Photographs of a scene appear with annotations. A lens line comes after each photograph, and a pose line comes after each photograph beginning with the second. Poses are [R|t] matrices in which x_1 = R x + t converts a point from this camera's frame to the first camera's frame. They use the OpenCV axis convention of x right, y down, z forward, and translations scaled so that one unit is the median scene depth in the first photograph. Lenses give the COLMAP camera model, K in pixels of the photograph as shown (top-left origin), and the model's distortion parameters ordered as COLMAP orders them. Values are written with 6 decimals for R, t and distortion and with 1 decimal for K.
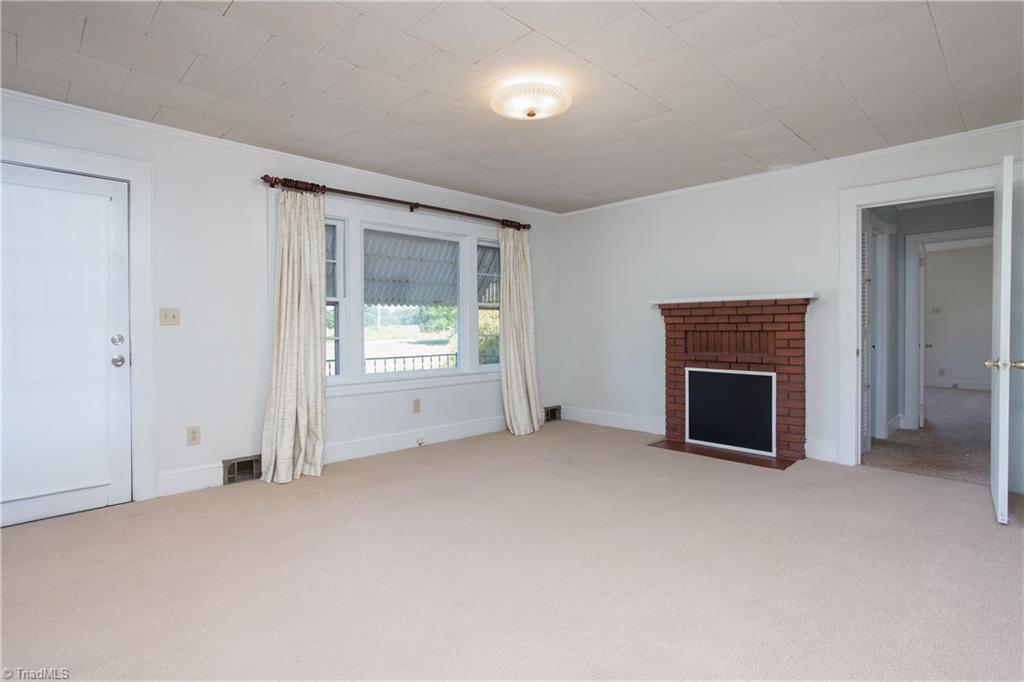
lens RADIAL K [[513.8, 0, 507.1], [0, 513.8, 322.9], [0, 0, 1]] dist [0.001455, 0.000629]
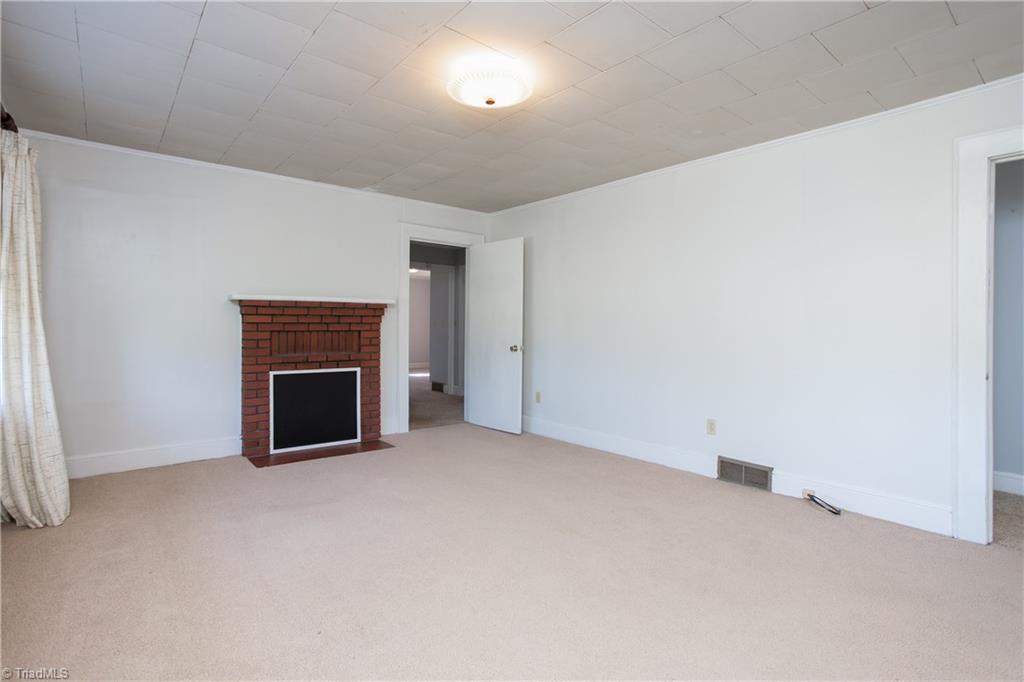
lens RADIAL K [[513.8, 0, 507.1], [0, 513.8, 322.9], [0, 0, 1]] dist [0.001455, 0.000629]
pose [[0.113777, 0.012966, 0.993422, -0.540816], [-0.010479, 0.999875, -0.011850, 0.007951], [-0.993451, -0.009062, 0.113899, 0.520129]]
